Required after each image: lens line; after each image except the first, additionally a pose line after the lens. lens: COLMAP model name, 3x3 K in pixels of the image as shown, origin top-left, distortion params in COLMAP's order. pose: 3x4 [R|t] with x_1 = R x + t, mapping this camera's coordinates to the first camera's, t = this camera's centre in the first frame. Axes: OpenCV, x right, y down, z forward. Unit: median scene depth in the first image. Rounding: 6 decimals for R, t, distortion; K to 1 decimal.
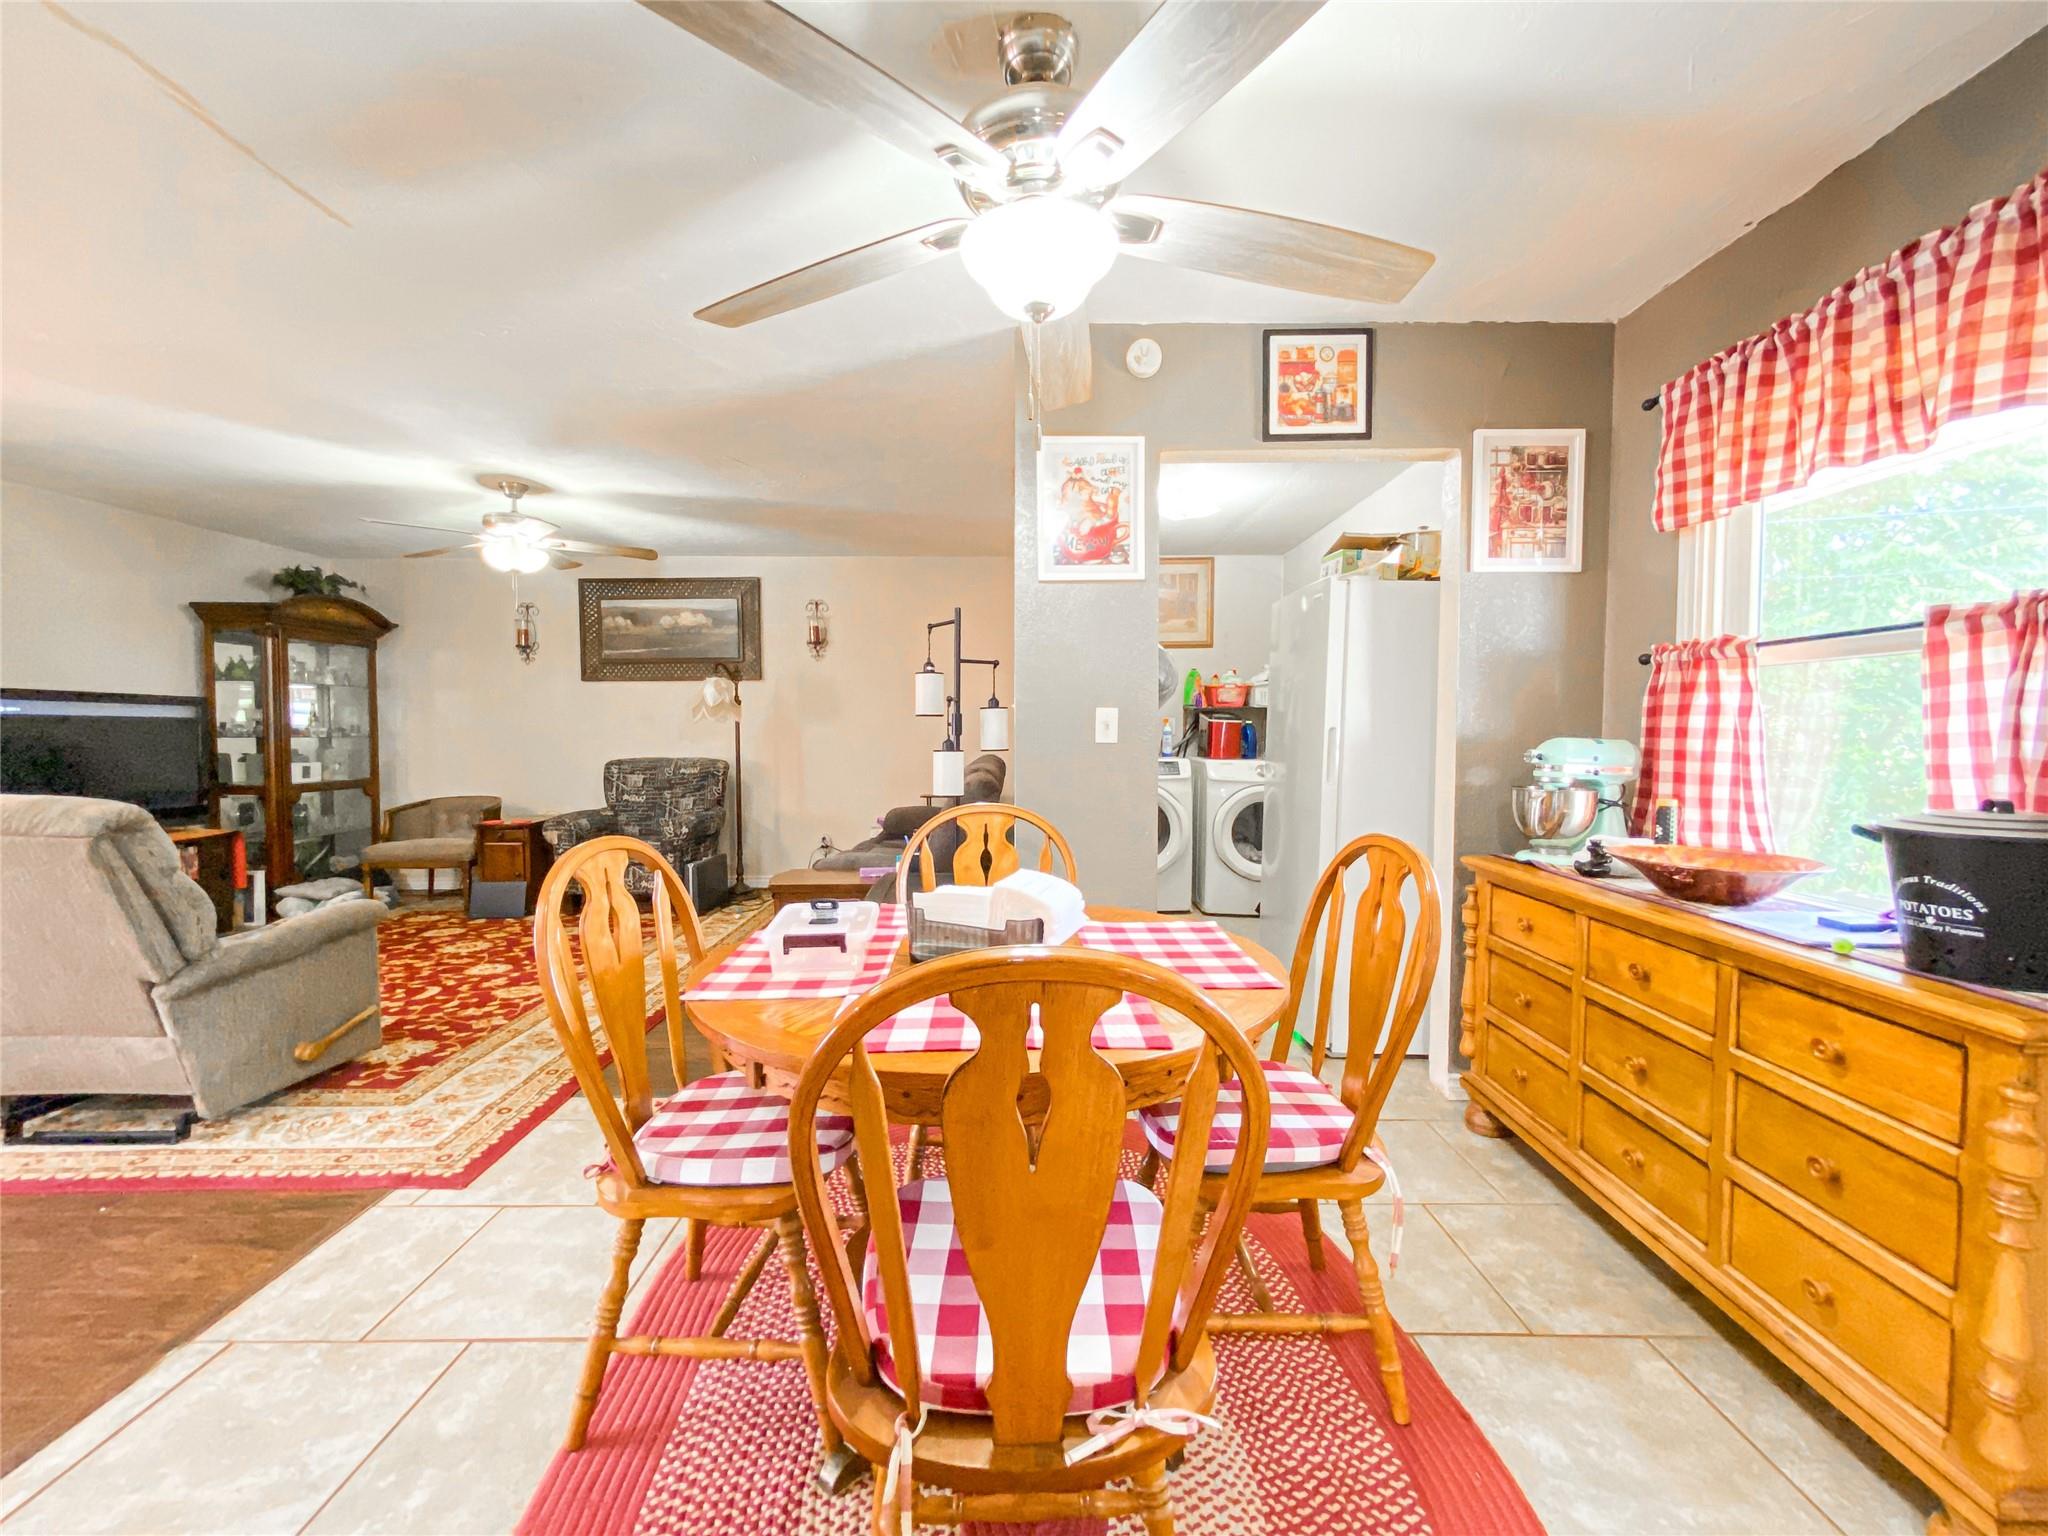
lens RADIAL K [[839.7, 0, 1023.9], [0, 839.7, 766.8], [0, 0, 1]] dist [0.006798, -0.001894]
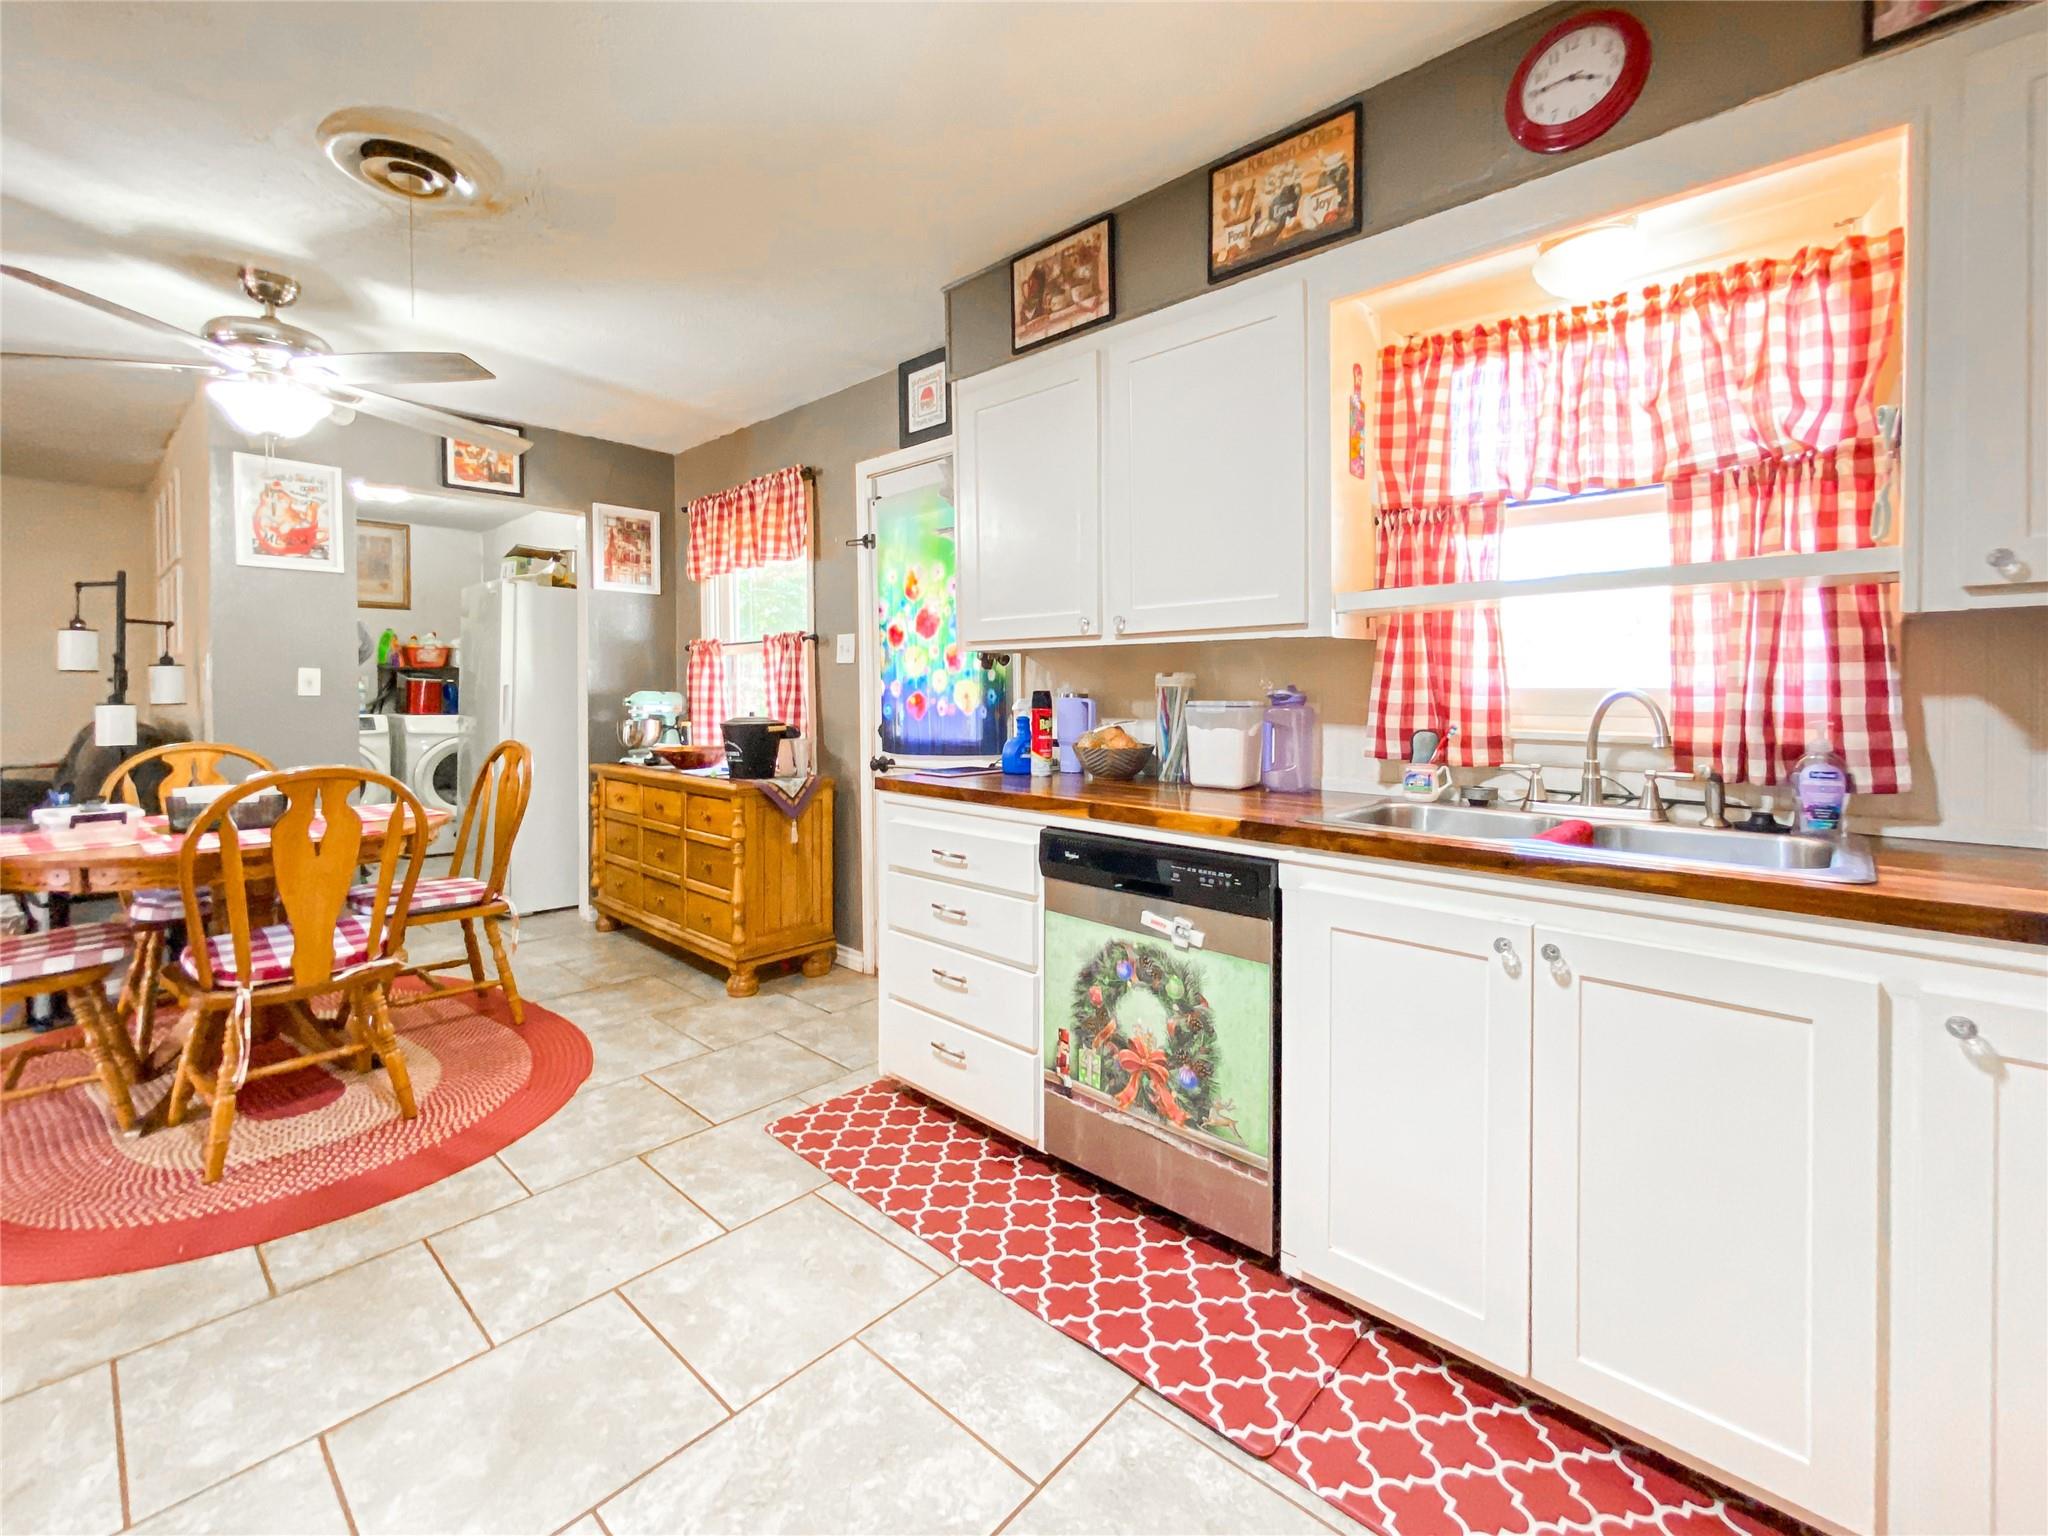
lens RADIAL K [[888.6, 0, 1040.9], [0, 888.6, 708.1], [0, 0, 1]] dist [-0.007710, -0.000541]
pose [[0.672535, -0.012888, 0.739953, -0.121884], [0.031465, 0.999442, -0.011190, 0.034088], [-0.739396, 0.030808, 0.672565, -0.607118]]
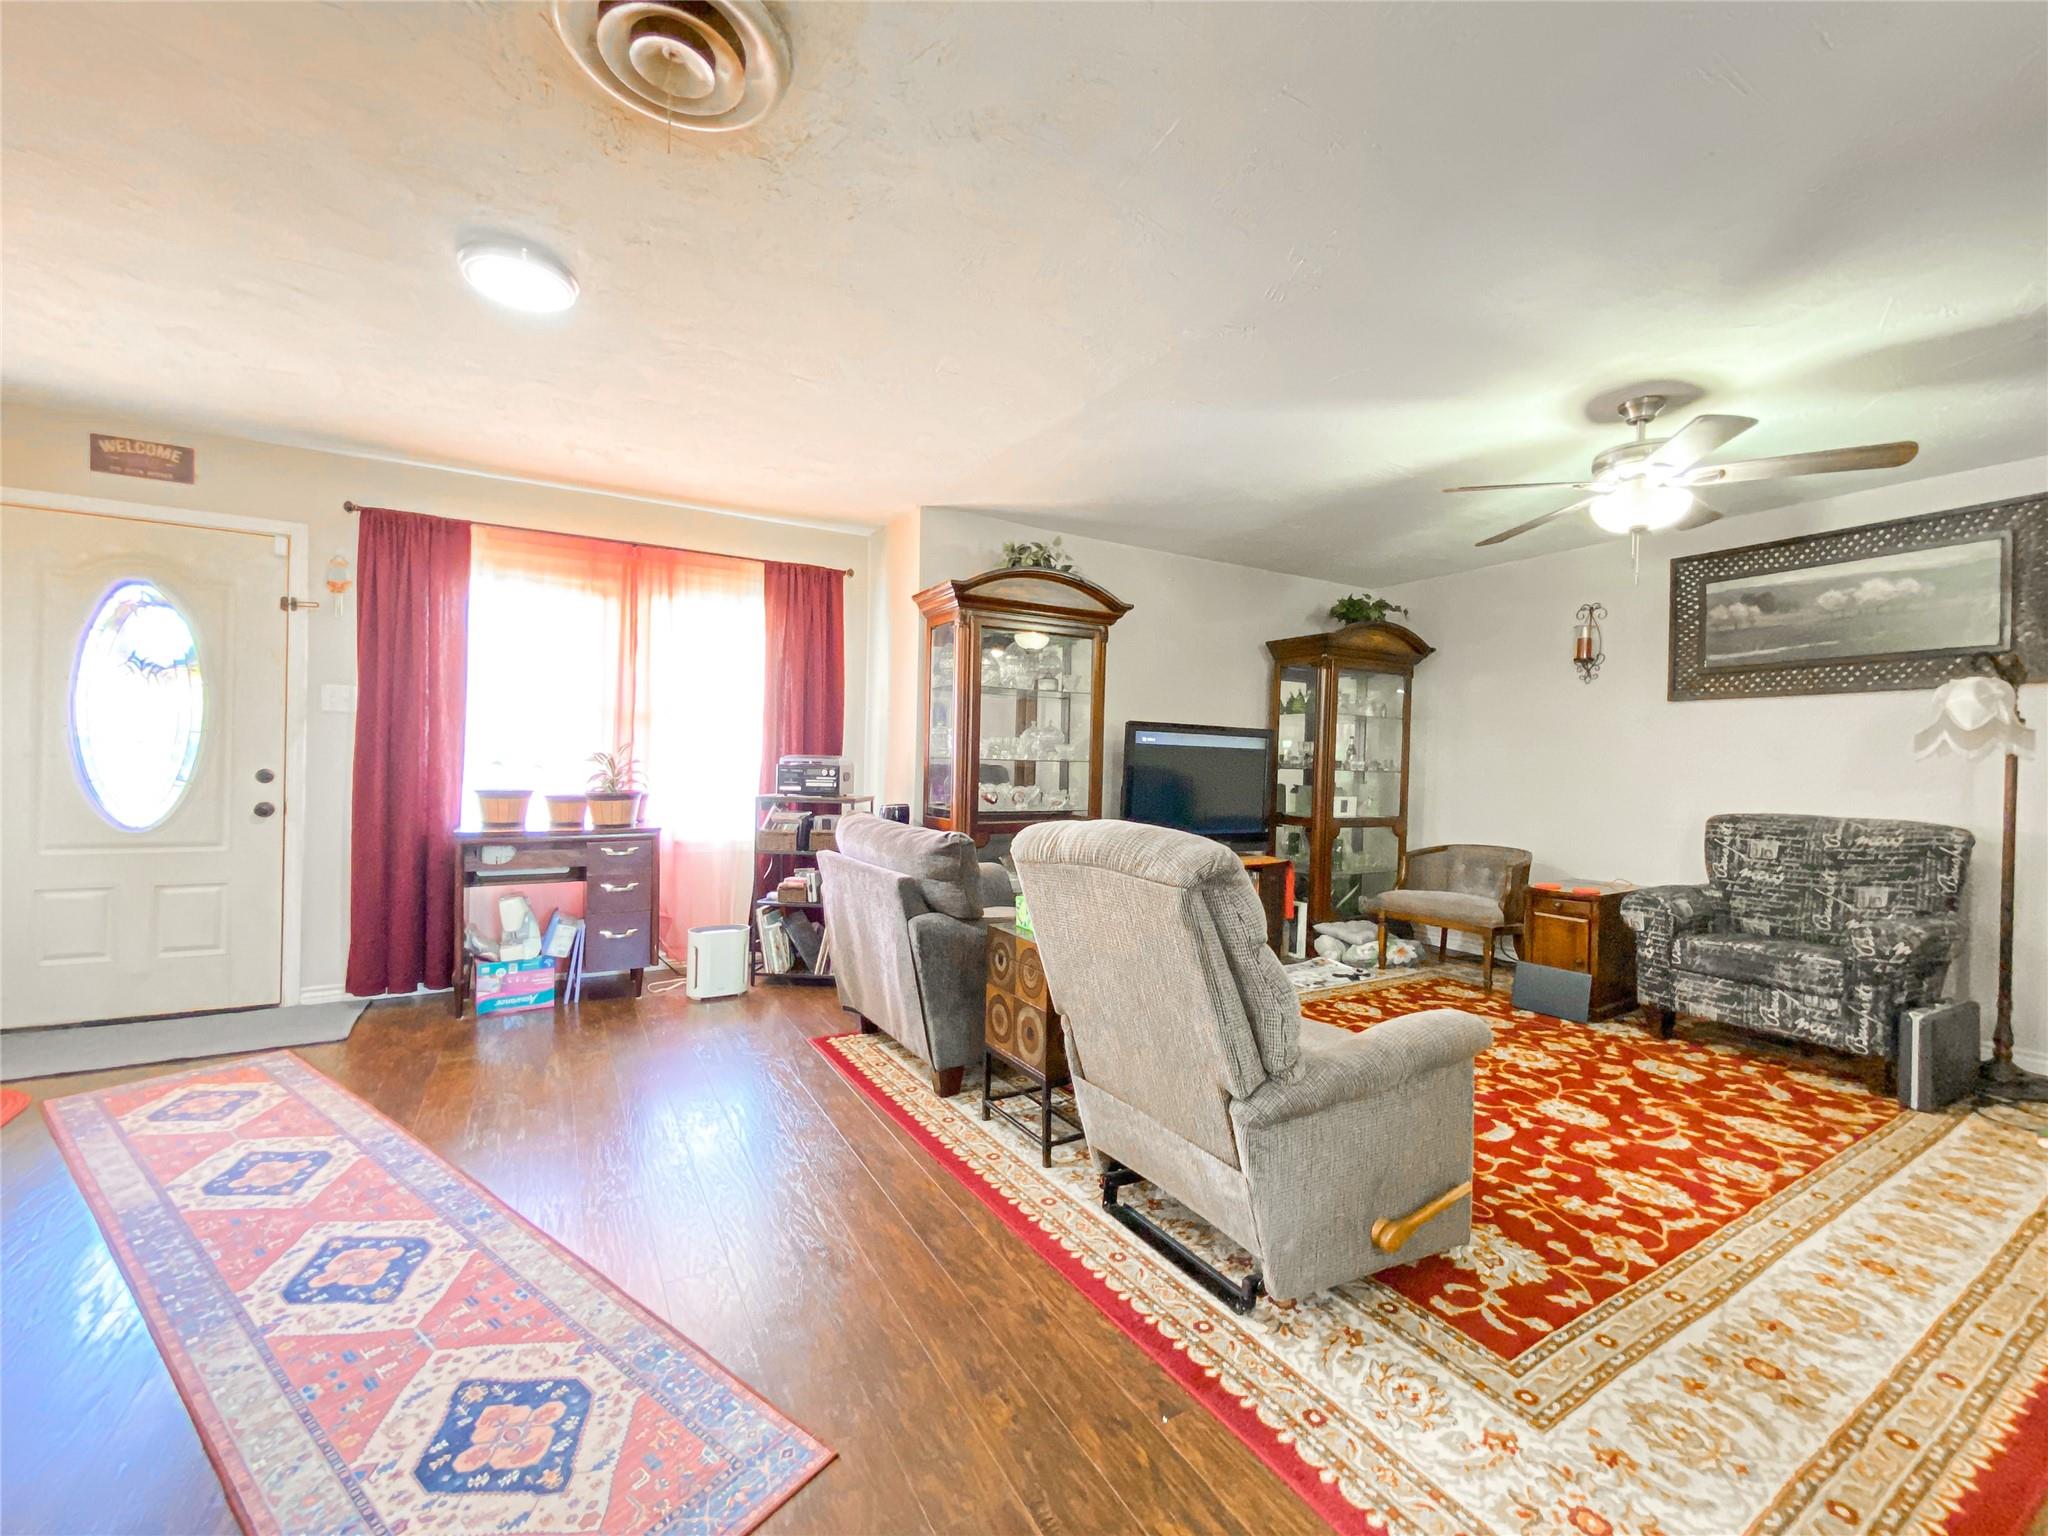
lens RADIAL K [[839.7, 0, 1027.8], [0, 839.7, 768.6], [0, 0, 1]] dist [0.006798, -0.001894]
pose [[0.511139, 0.020029, -0.859265, -0.345883], [-0.061757, 0.998000, -0.013474, -0.002756], [0.857277, 0.059952, 0.511353, 0.317023]]
